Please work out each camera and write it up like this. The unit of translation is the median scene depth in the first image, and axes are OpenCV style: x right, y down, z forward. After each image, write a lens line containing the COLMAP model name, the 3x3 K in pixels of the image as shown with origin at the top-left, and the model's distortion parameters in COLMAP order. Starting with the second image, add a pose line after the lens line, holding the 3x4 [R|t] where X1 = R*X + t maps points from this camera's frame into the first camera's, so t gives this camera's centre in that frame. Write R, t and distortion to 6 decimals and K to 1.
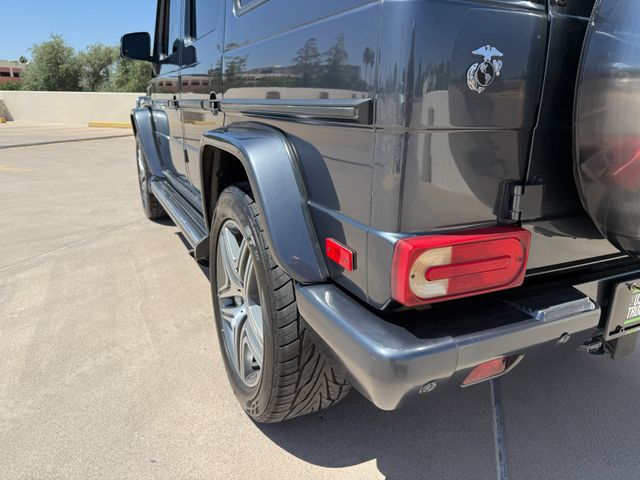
lens RADIAL K [[450.2, 0, 321.2], [0, 450.2, 250.1], [0, 0, 1]] dist [0.021797, -0.027763]
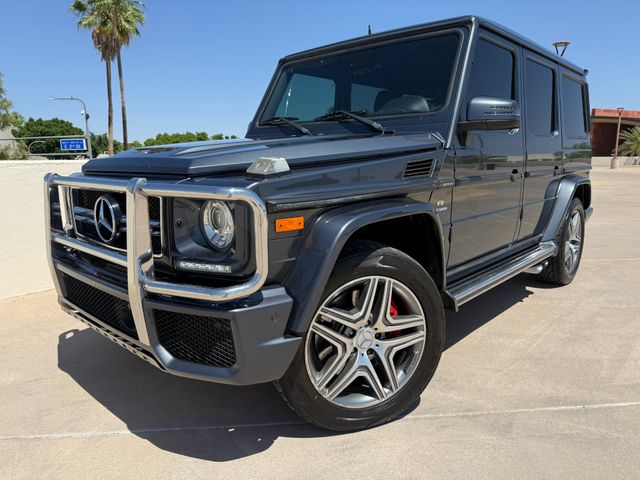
lens RADIAL K [[450.2, 0, 322.6], [0, 450.2, 243.5], [0, 0, 1]] dist [0.021797, -0.027763]
pose [[-0.373735, -0.186601, 0.908571, -2.588044], [0.288120, 0.907741, 0.304947, -1.394943], [-0.881651, 0.375747, -0.285492, 3.848343]]
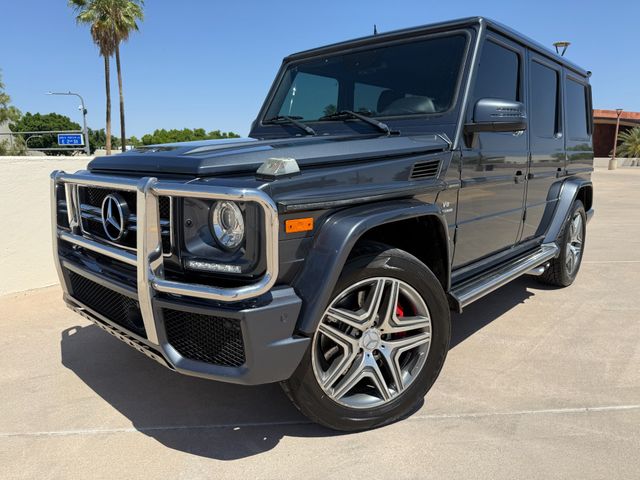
lens RADIAL K [[450.2, 0, 319.5], [0, 450.2, 244.2], [0, 0, 1]] dist [0.021797, -0.027763]
pose [[-0.372409, -0.196444, 0.907040, -2.575062], [0.278029, 0.908839, 0.310986, -1.414477], [-0.885444, 0.367997, -0.283843, 3.878053]]
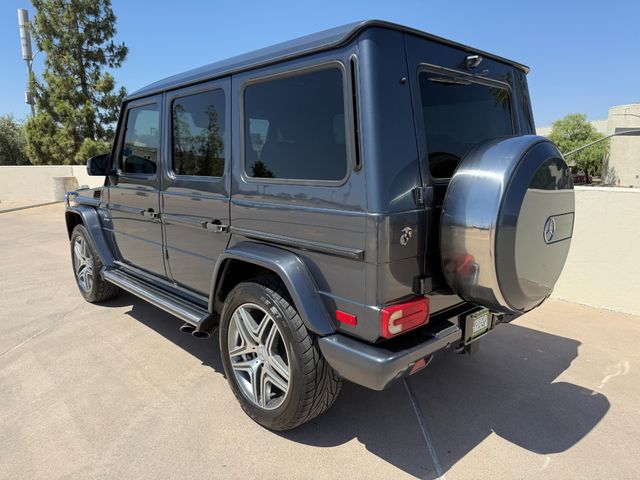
lens RADIAL K [[450.2, 0, 318.8], [0, 450.2, 245.0], [0, 0, 1]] dist [0.021797, -0.027763]
pose [[0.956661, -0.077102, 0.280810, -0.491280], [0.111574, 0.987772, -0.108897, -0.087409], [-0.268980, 0.135508, 0.953566, -0.750346]]
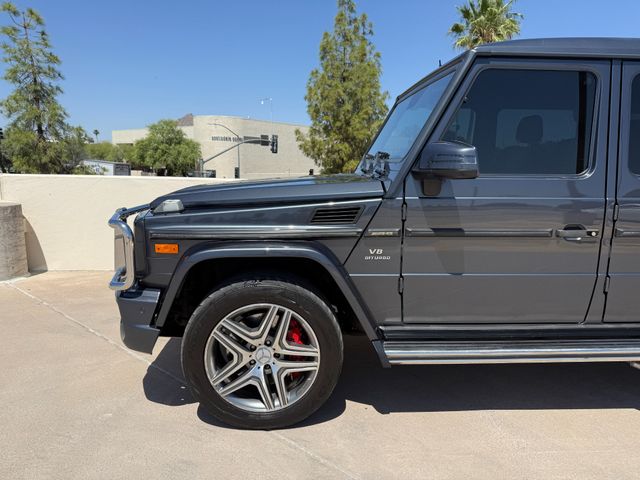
lens RADIAL K [[450.2, 0, 324.0], [0, 450.2, 245.0], [0, 0, 1]] dist [0.021797, -0.027763]
pose [[0.388604, -0.175838, 0.904471, -2.778959], [0.276959, 0.958518, 0.067350, -1.046481], [-0.878795, 0.224329, 0.421184, 2.230815]]
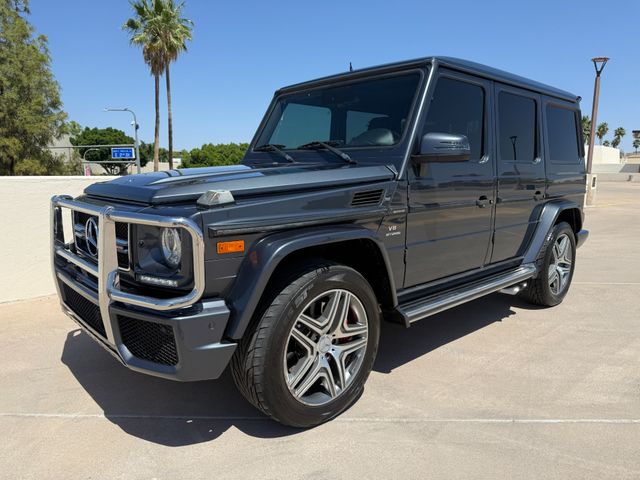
lens RADIAL K [[450.2, 0, 325.4], [0, 450.2, 243.1], [0, 0, 1]] dist [0.021797, -0.027763]
pose [[-0.293406, -0.175095, 0.939816, -2.905619], [0.283338, 0.922986, 0.260416, -1.399752], [-0.913035, 0.342693, -0.221198, 3.583702]]
